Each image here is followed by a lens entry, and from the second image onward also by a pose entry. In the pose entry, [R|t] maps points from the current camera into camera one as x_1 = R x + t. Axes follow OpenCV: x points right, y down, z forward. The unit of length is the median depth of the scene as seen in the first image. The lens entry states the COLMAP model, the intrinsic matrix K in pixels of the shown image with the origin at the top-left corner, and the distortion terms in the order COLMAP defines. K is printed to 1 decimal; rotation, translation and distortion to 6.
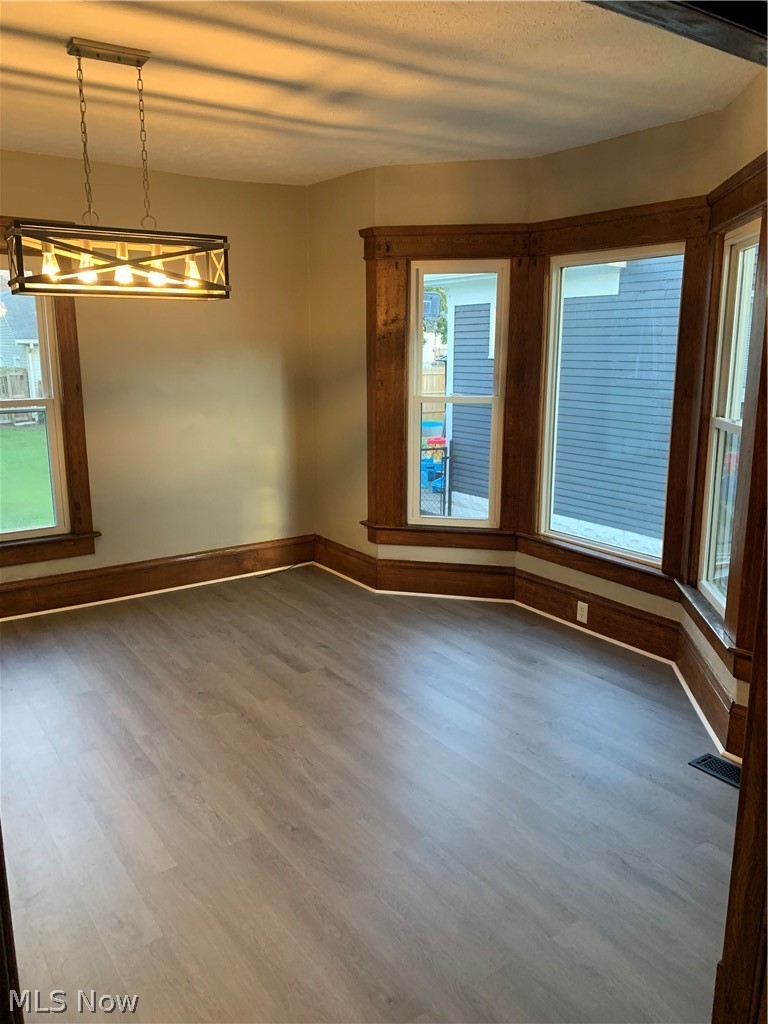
lens RADIAL K [[784.9, 0, 375.5], [0, 784.9, 516.0], [0, 0, 1]] dist [0.042975, -0.053659]
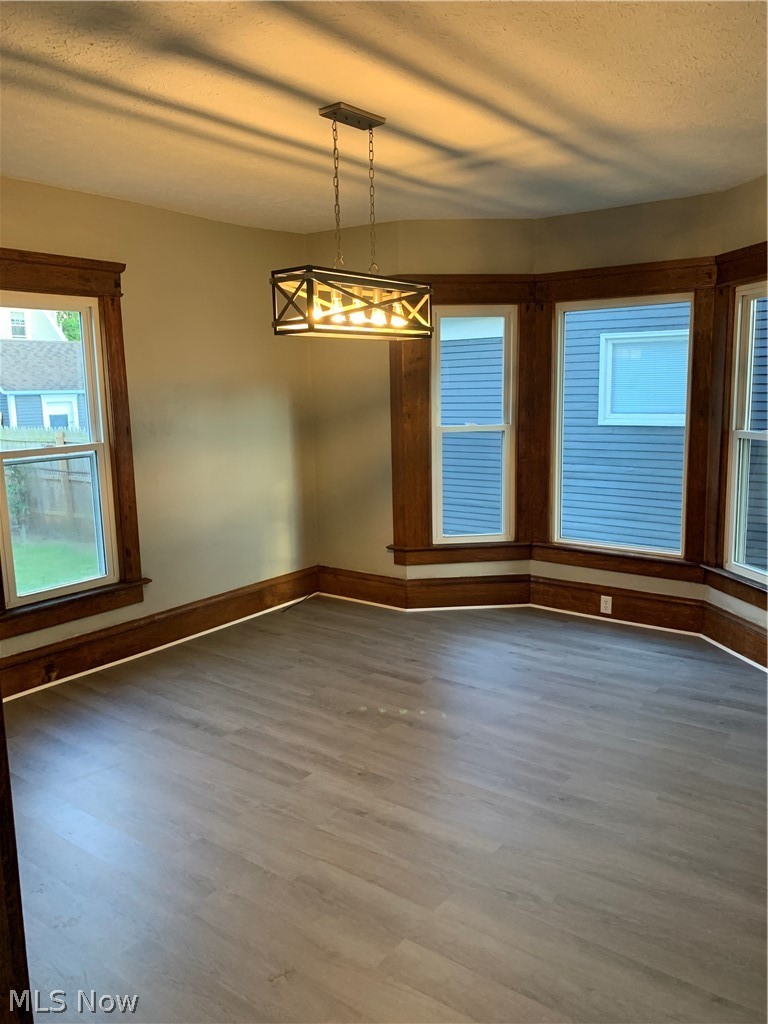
lens RADIAL K [[784.9, 0, 389.8], [0, 784.9, 521.7], [0, 0, 1]] dist [0.042975, -0.053659]
pose [[0.948686, -0.074890, 0.307223, -0.378481], [0.088282, 0.995646, -0.029907, 0.006675], [-0.303646, 0.055494, 0.951168, -0.016254]]
